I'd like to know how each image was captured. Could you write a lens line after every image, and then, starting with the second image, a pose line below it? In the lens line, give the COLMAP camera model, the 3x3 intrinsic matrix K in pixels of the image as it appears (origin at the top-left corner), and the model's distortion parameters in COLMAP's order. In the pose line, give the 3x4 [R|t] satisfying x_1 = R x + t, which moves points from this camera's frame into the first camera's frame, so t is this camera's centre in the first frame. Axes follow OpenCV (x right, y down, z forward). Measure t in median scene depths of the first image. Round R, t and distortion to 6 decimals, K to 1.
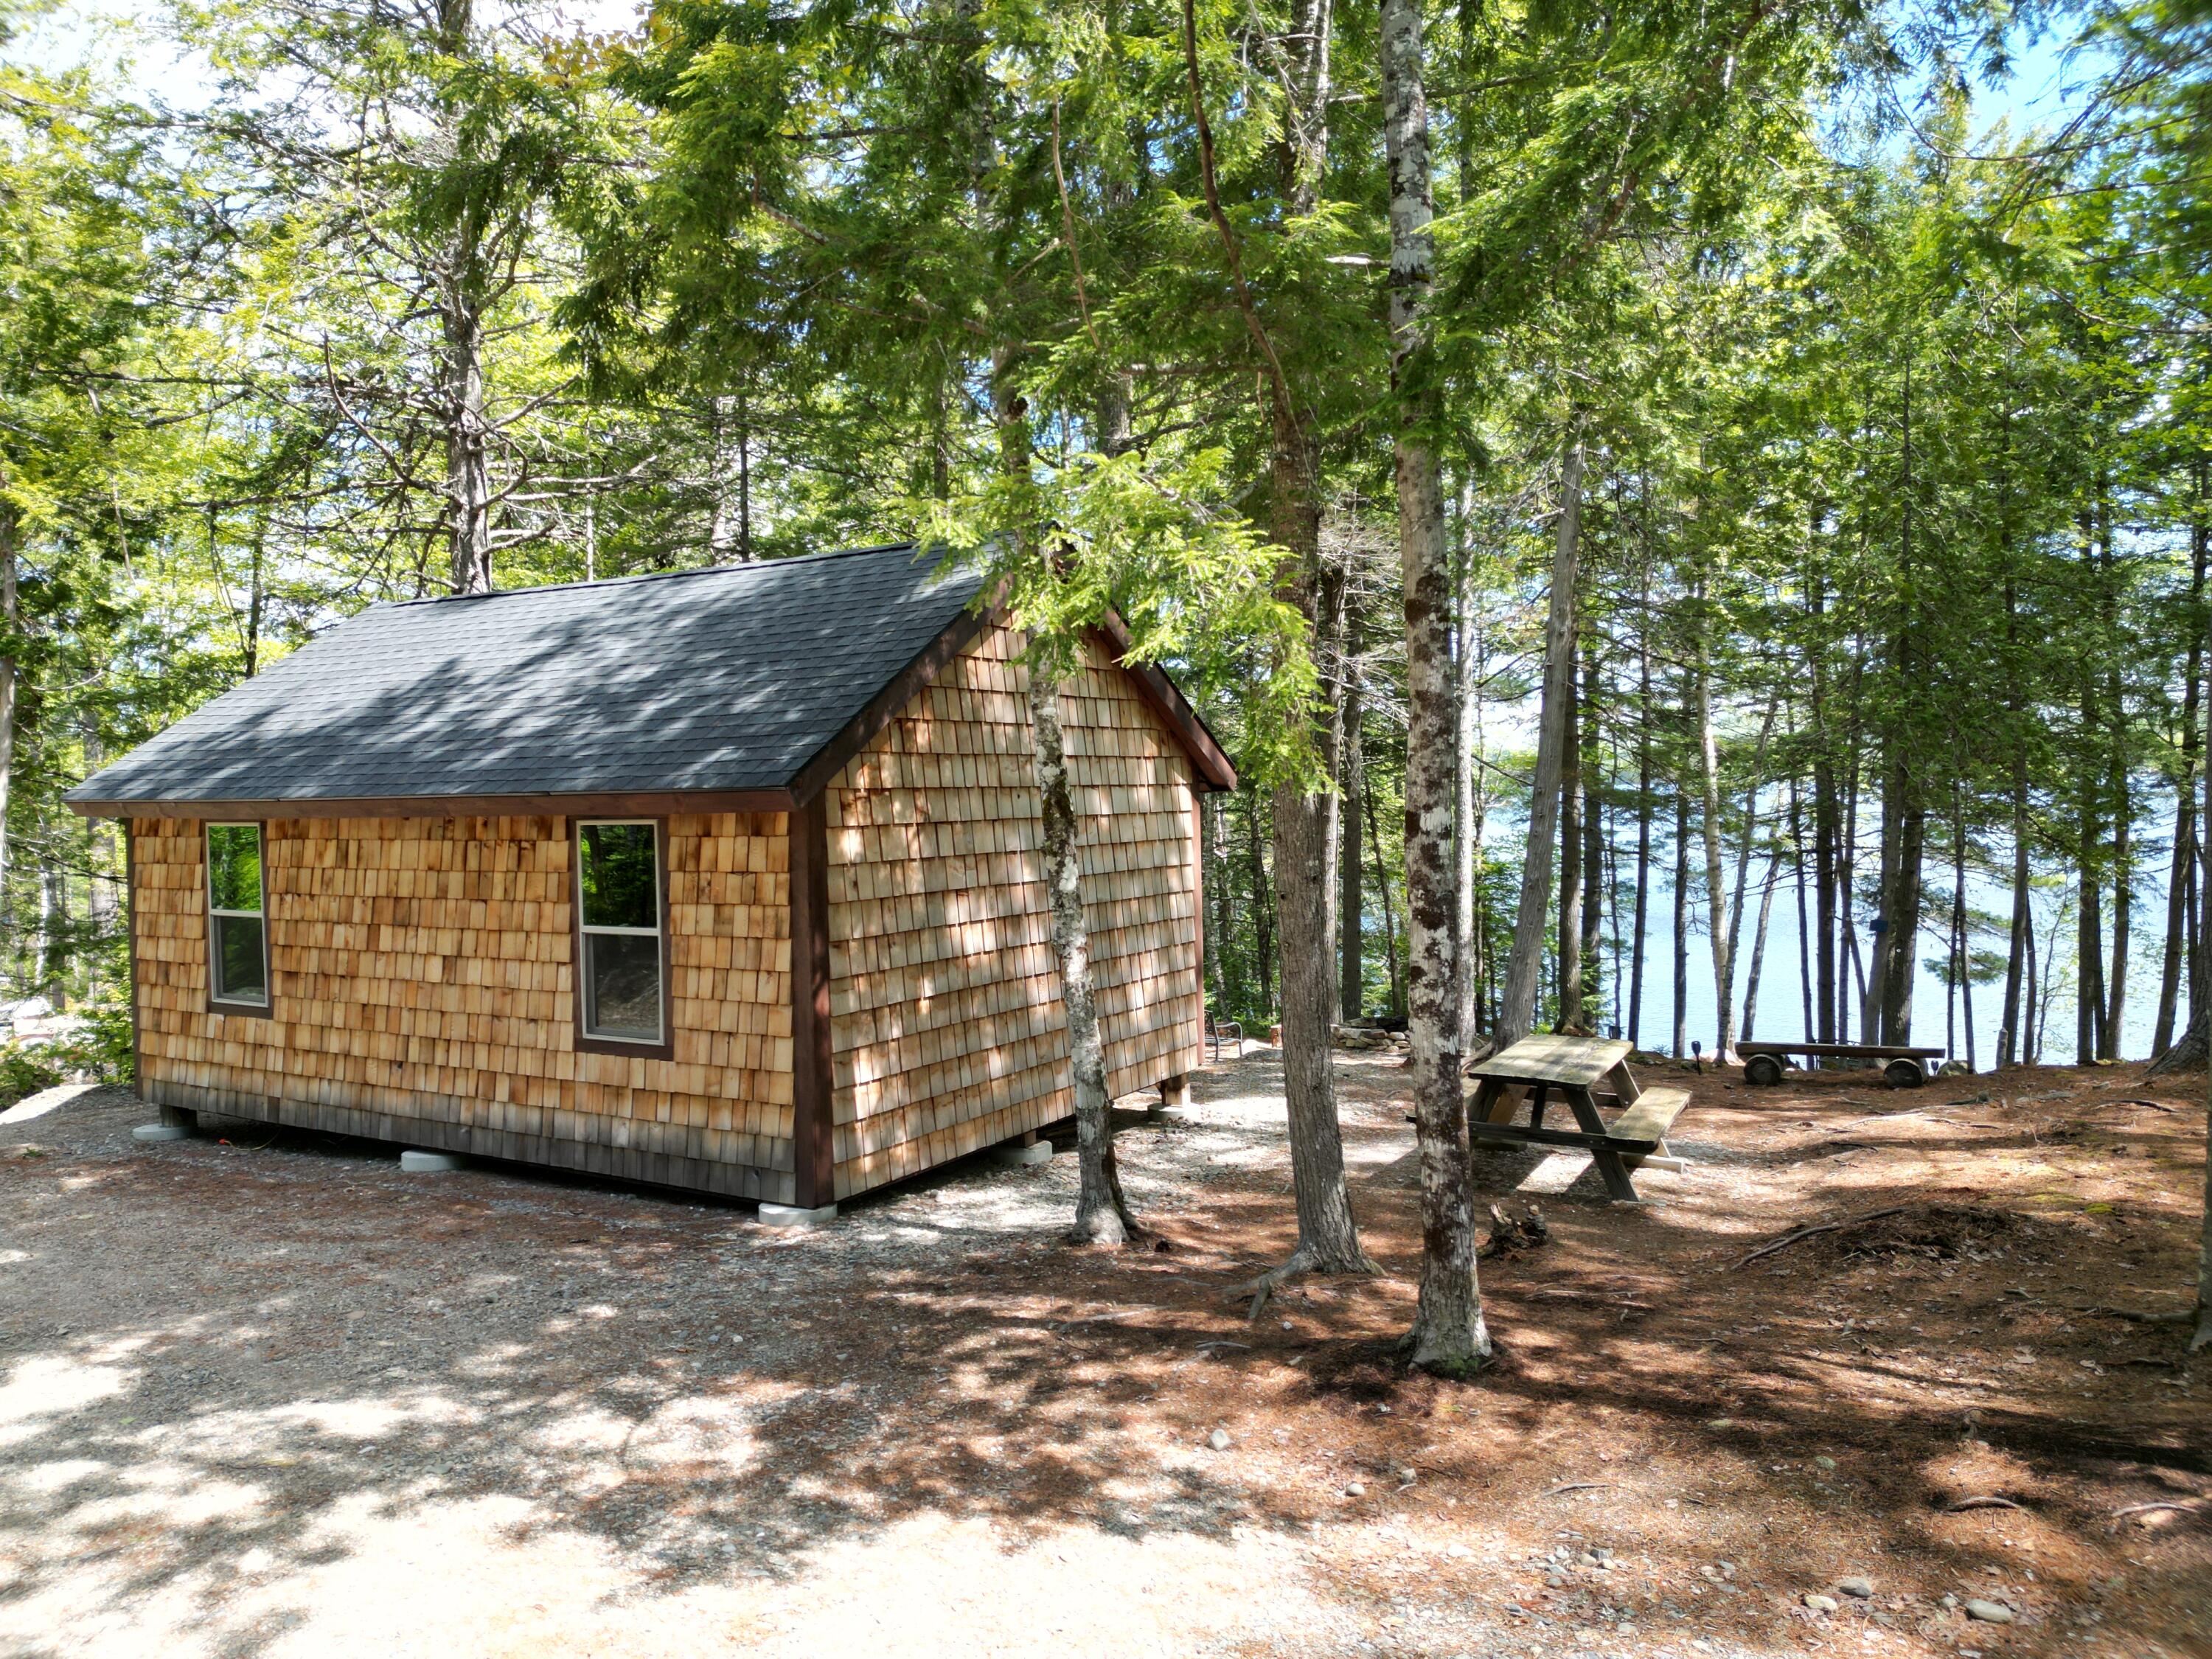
lens RADIAL K [[1559.8, 0, 1098.4], [0, 1559.8, 822.6], [0, 0, 1]] dist [0.045565, -0.020191]
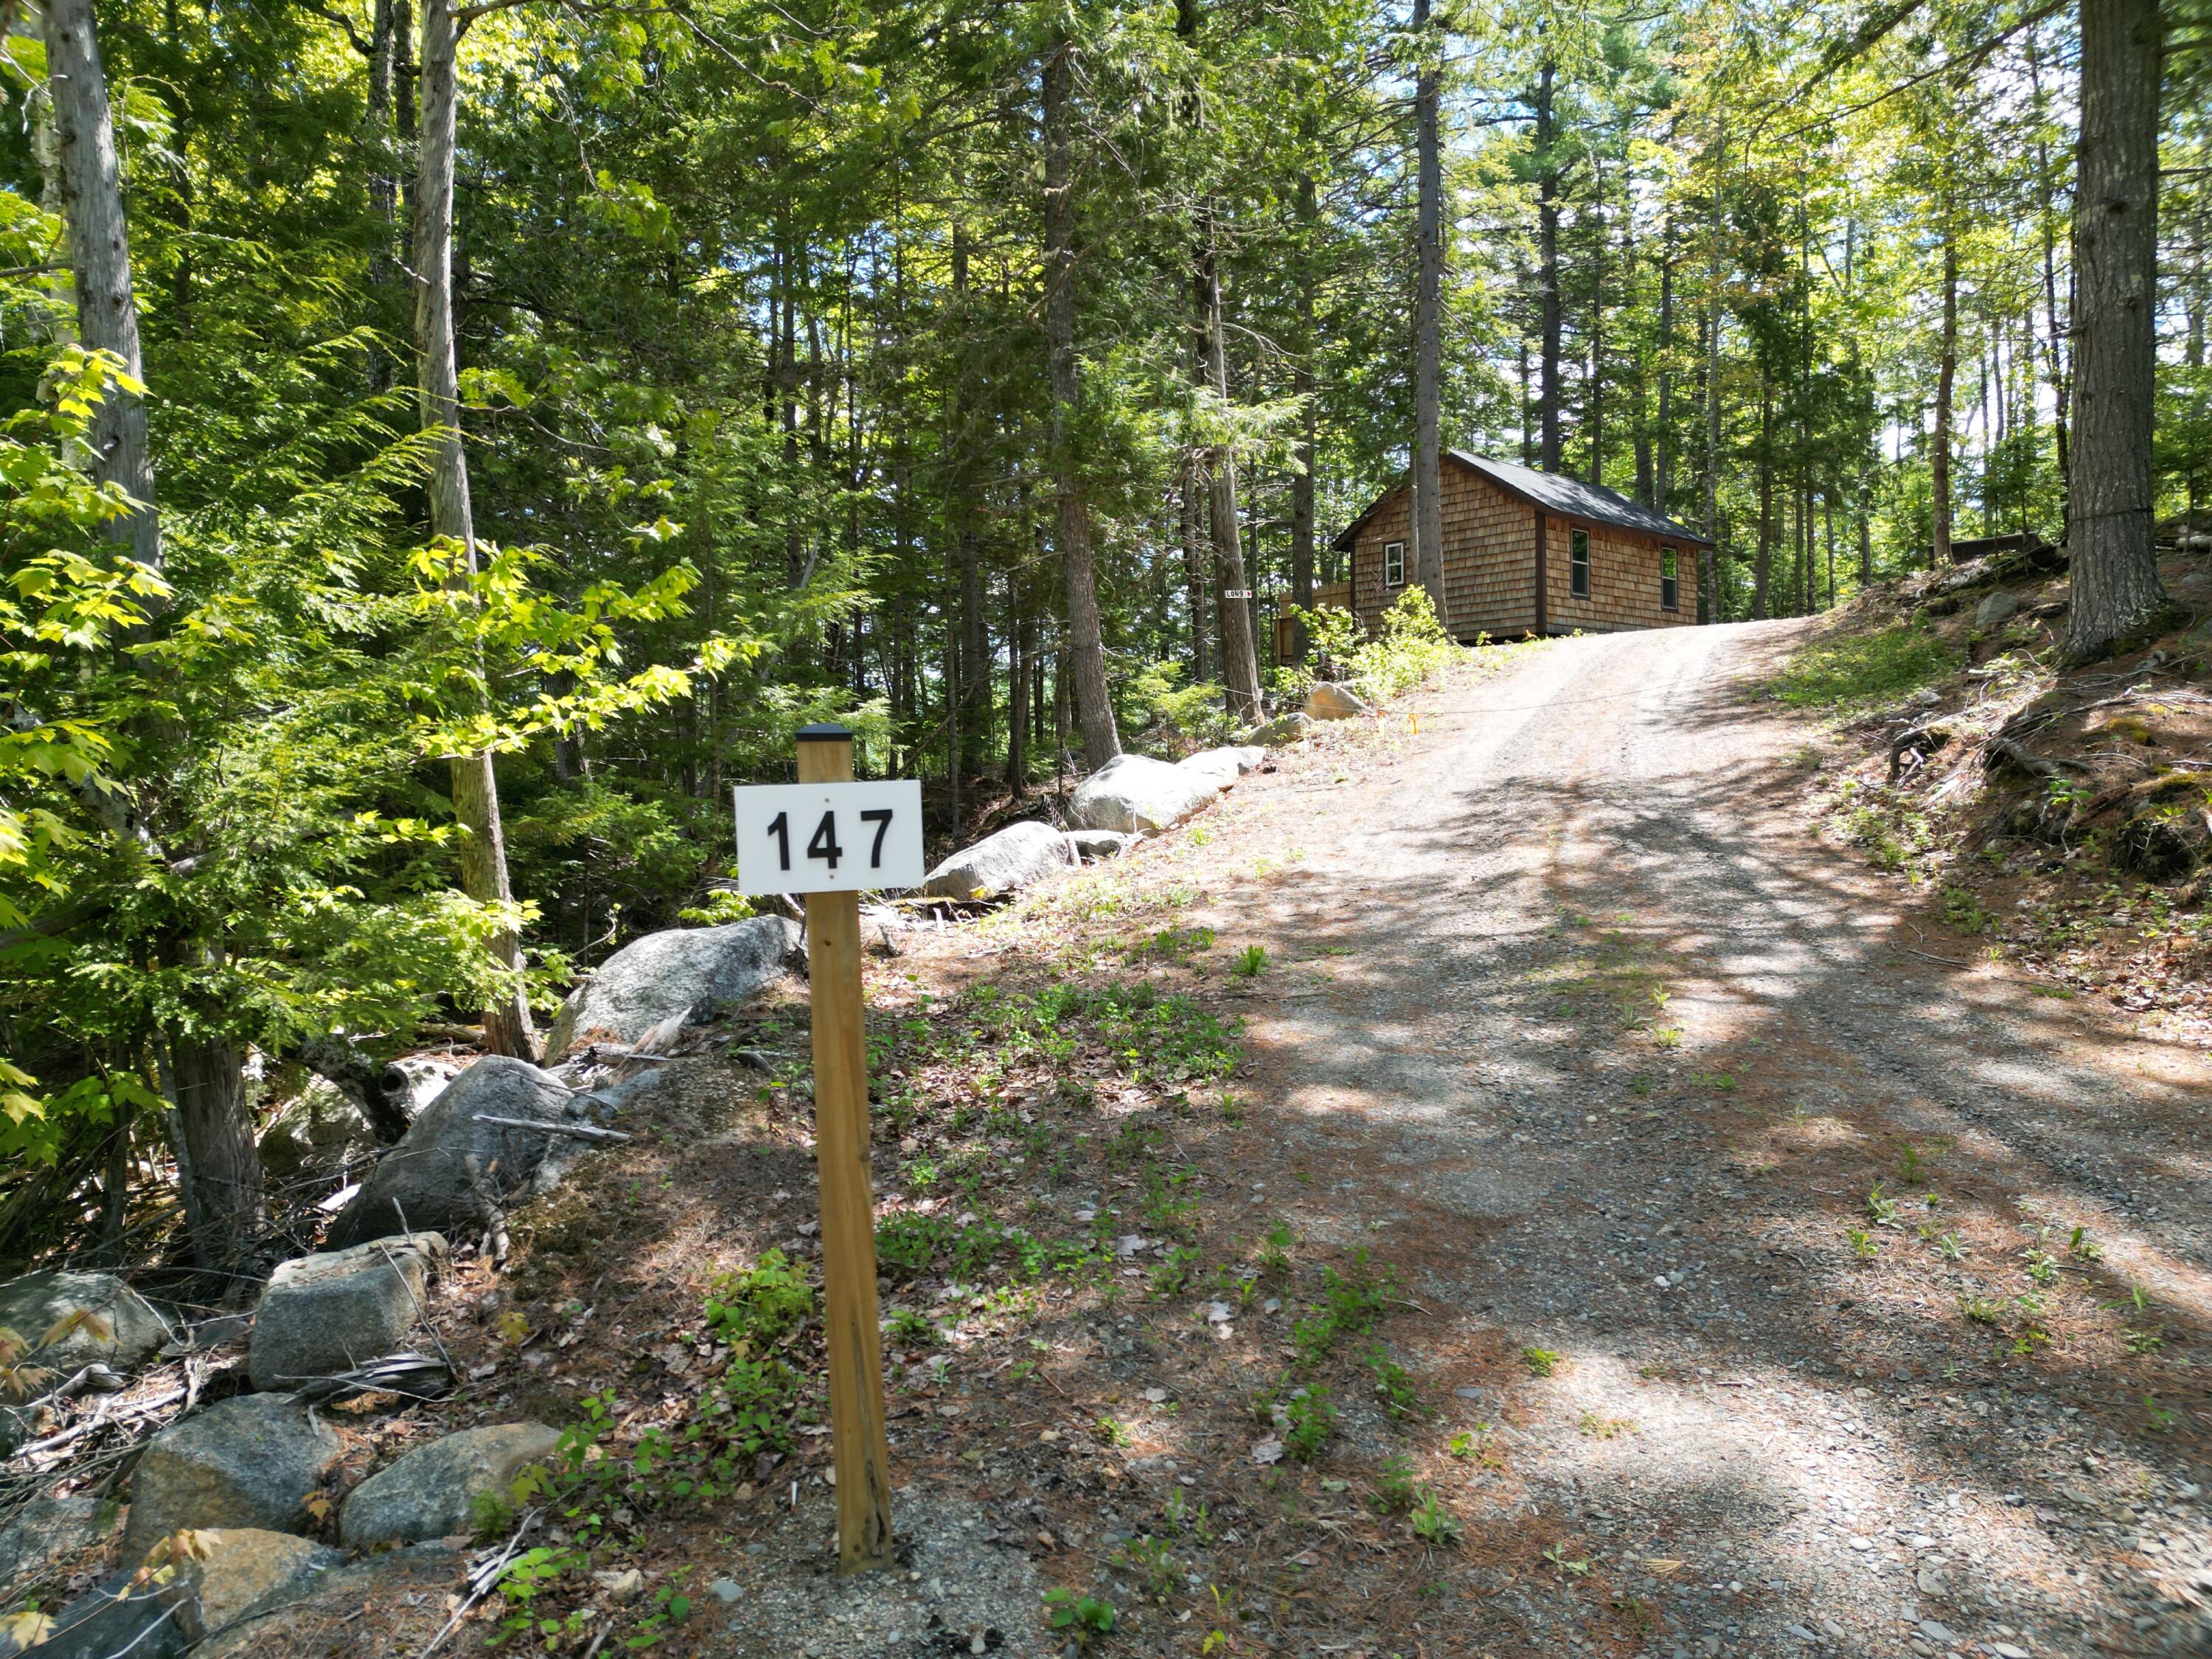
lens RADIAL K [[1559.8, 0, 1106.5], [0, 1559.8, 829.3], [0, 0, 1]] dist [0.045565, -0.020191]
pose [[0.230254, 0.004167, 0.973122, -3.571766], [0.051420, 0.998542, -0.016443, 0.551715], [-0.971771, 0.053824, 0.229703, 1.232744]]
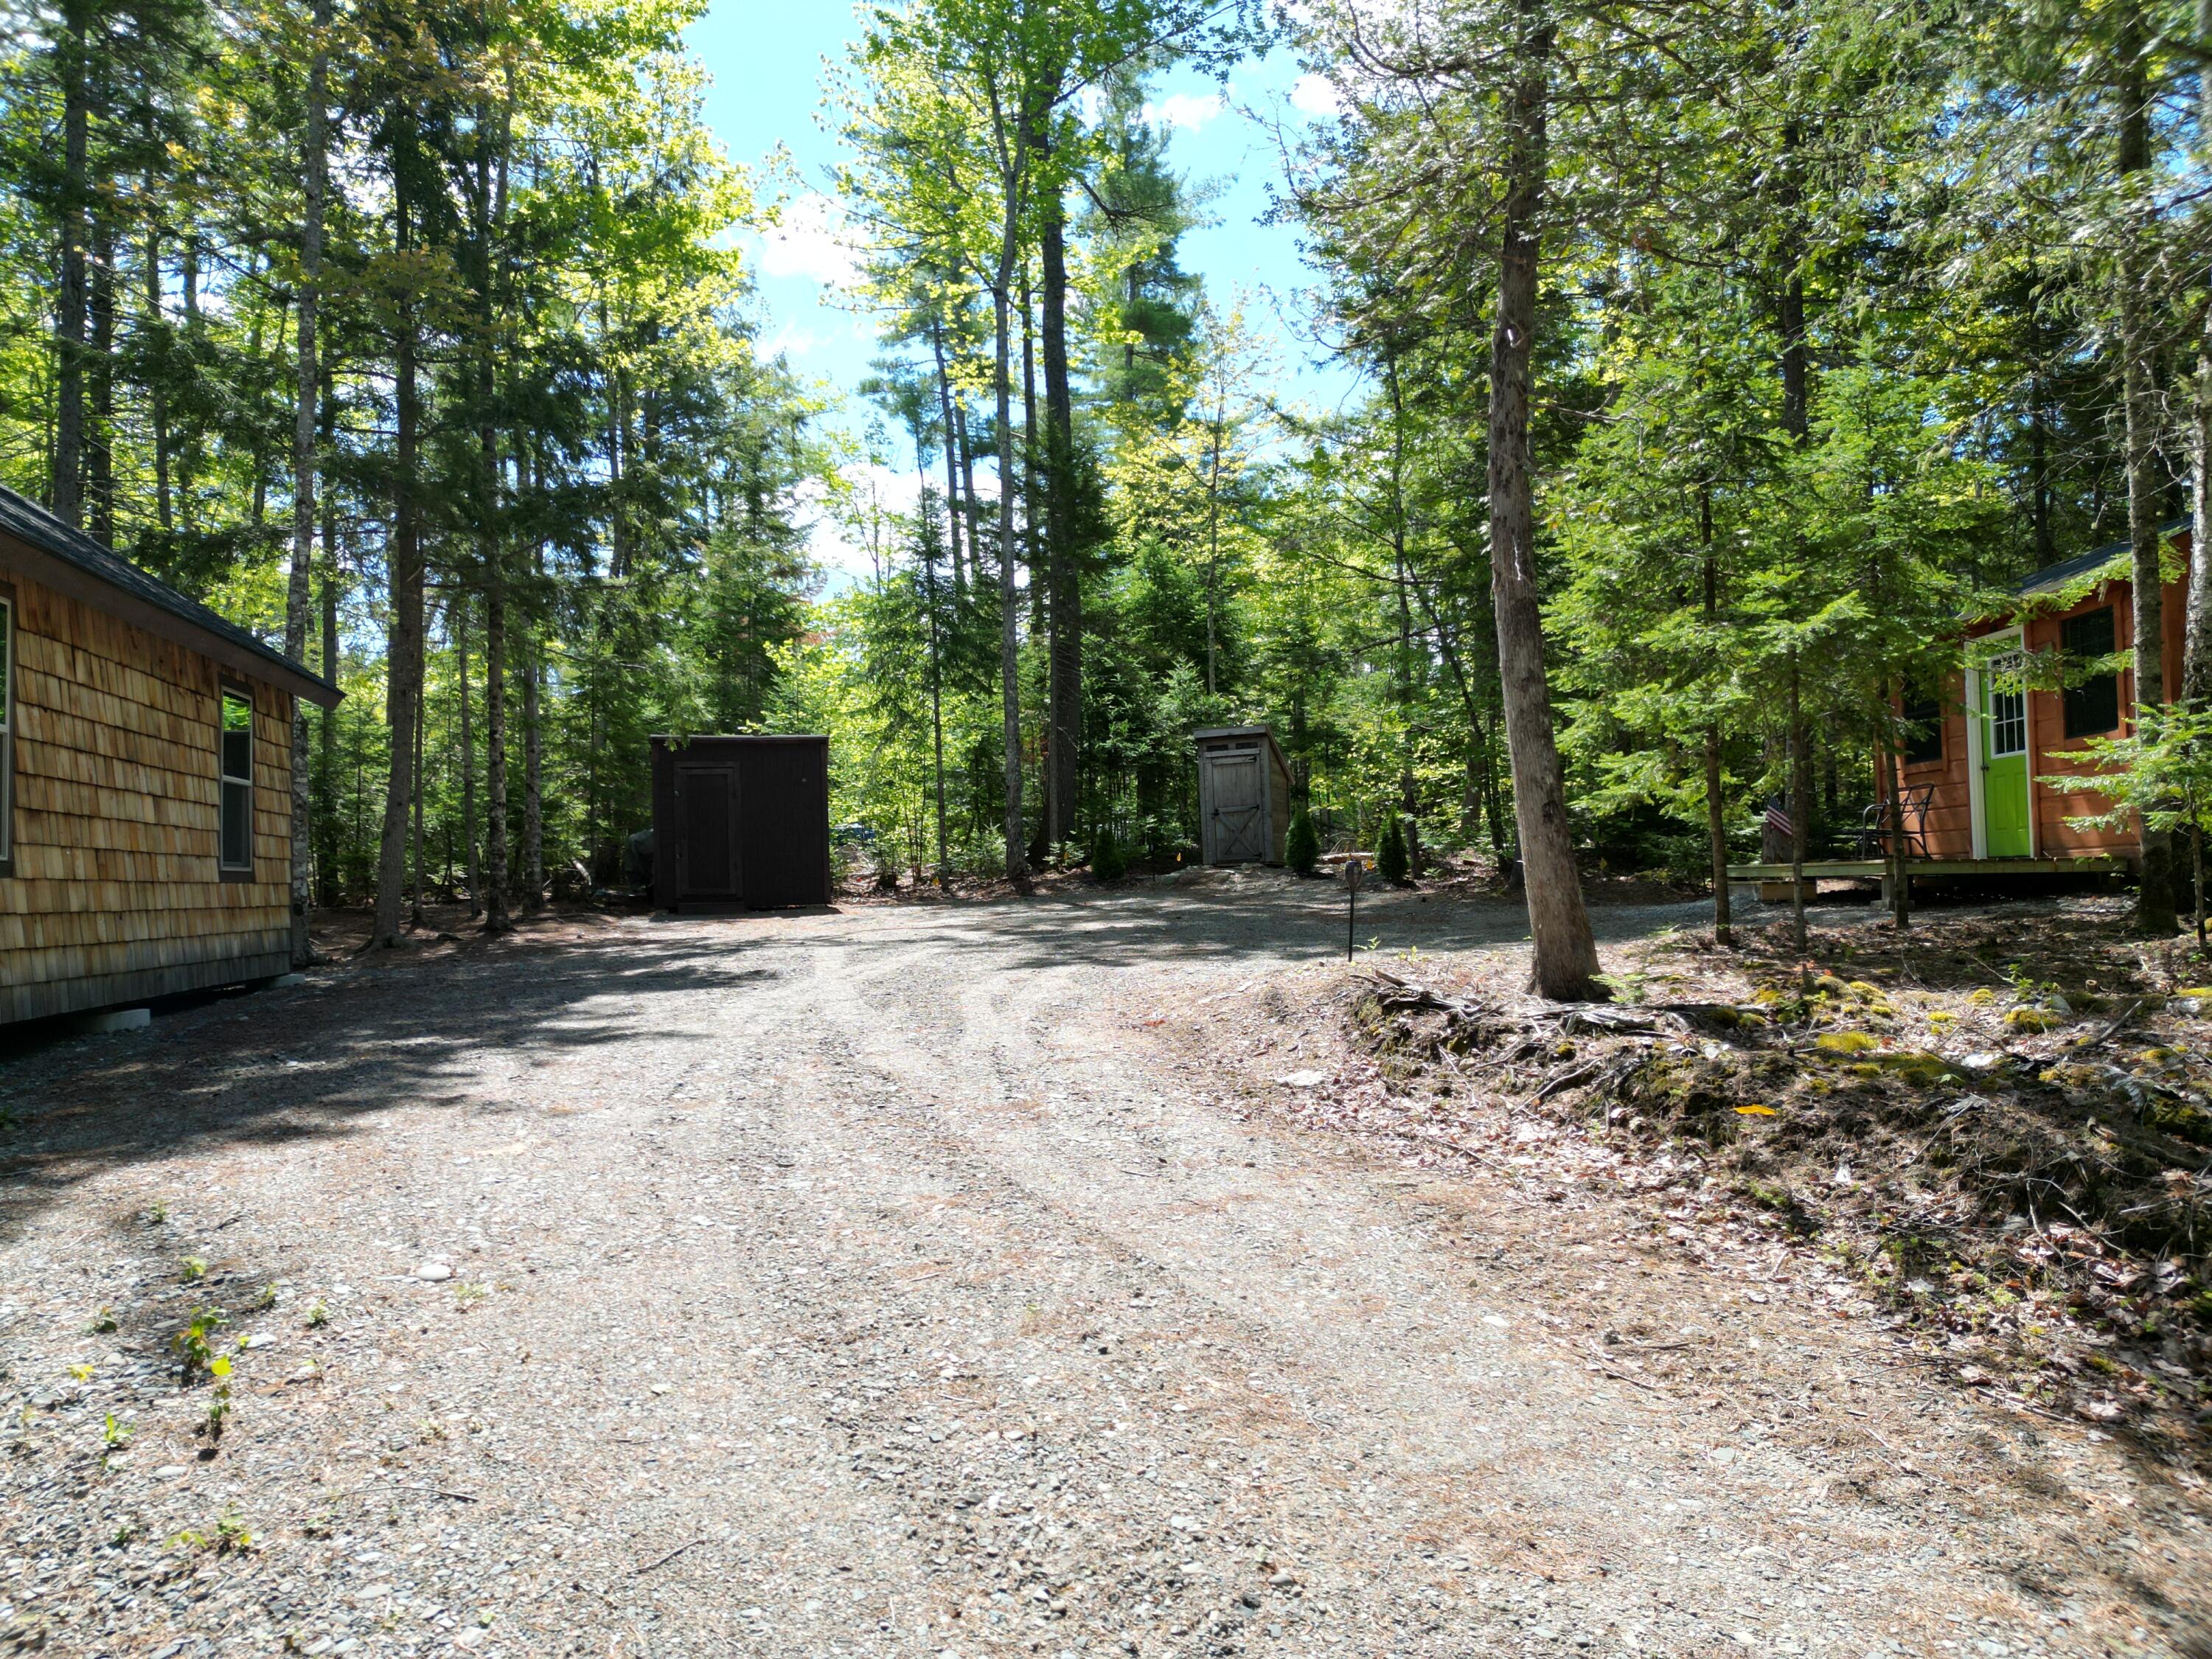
lens RADIAL K [[1559.8, 0, 1115.0], [0, 1559.8, 838.6], [0, 0, 1]] dist [0.045565, -0.020191]
pose [[-0.708960, 0.060026, 0.702690, -1.396629], [0.057255, 0.997981, -0.027485, 0.157378], [-0.702921, 0.020747, -0.710965, 1.167124]]
